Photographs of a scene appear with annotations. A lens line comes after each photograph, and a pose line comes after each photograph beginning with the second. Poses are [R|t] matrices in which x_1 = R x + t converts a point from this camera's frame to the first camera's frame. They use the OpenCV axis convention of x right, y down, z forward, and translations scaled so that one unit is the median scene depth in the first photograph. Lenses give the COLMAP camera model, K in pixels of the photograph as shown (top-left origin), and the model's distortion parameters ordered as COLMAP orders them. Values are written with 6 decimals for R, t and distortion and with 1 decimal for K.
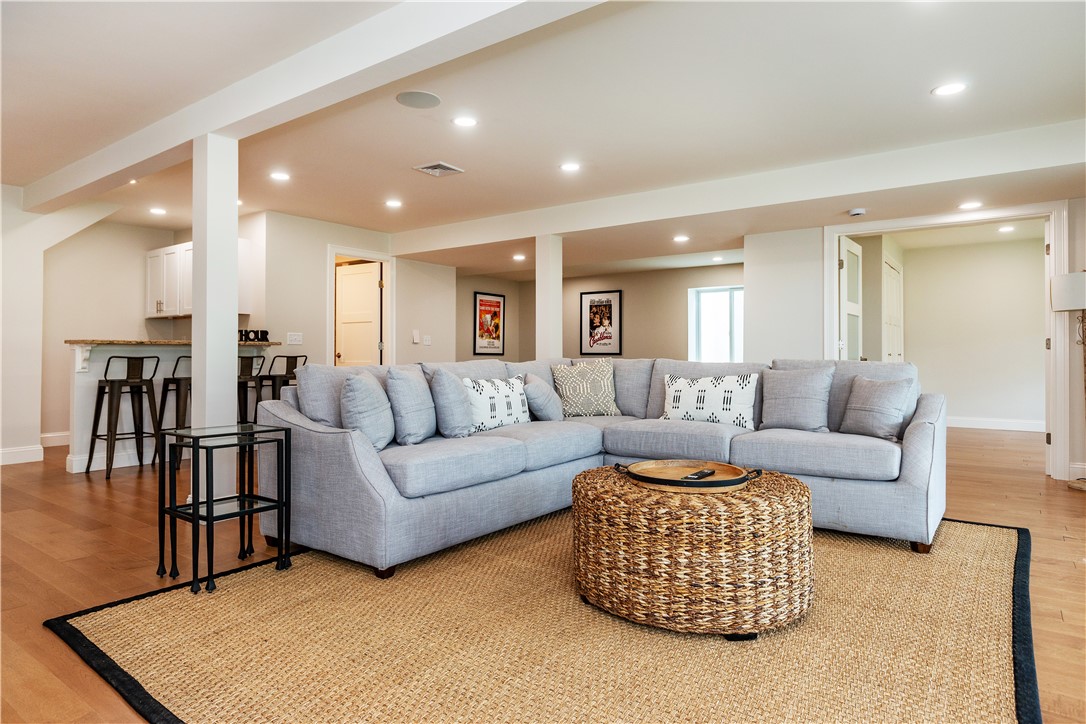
lens RADIAL K [[634.9, 0, 539.2], [0, 634.9, 349.7], [0, 0, 1]] dist [-0.003376, -0.000614]
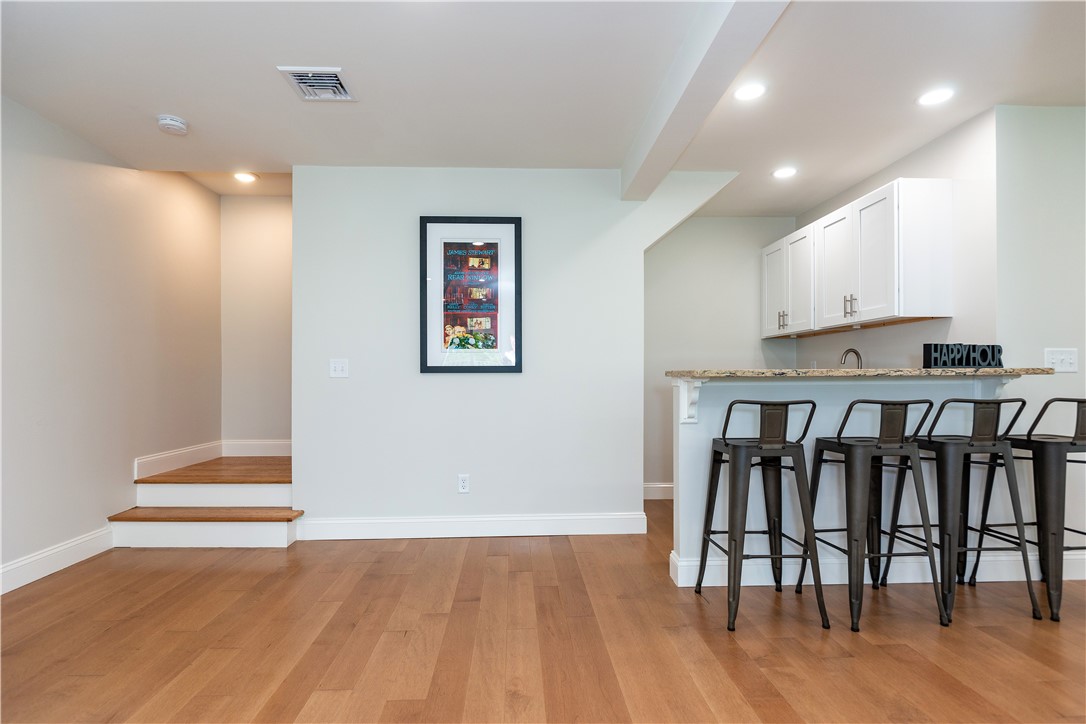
lens RADIAL K [[544.9, 0, 538.5], [0, 544.9, 374.8], [0, 0, 1]] dist [0.031924, 0.000122]
pose [[0.622775, -0.006298, -0.782375, -0.494947], [0.009078, 0.999958, -0.000823, -0.015038], [0.782348, -0.006590, 0.622807, 0.692993]]
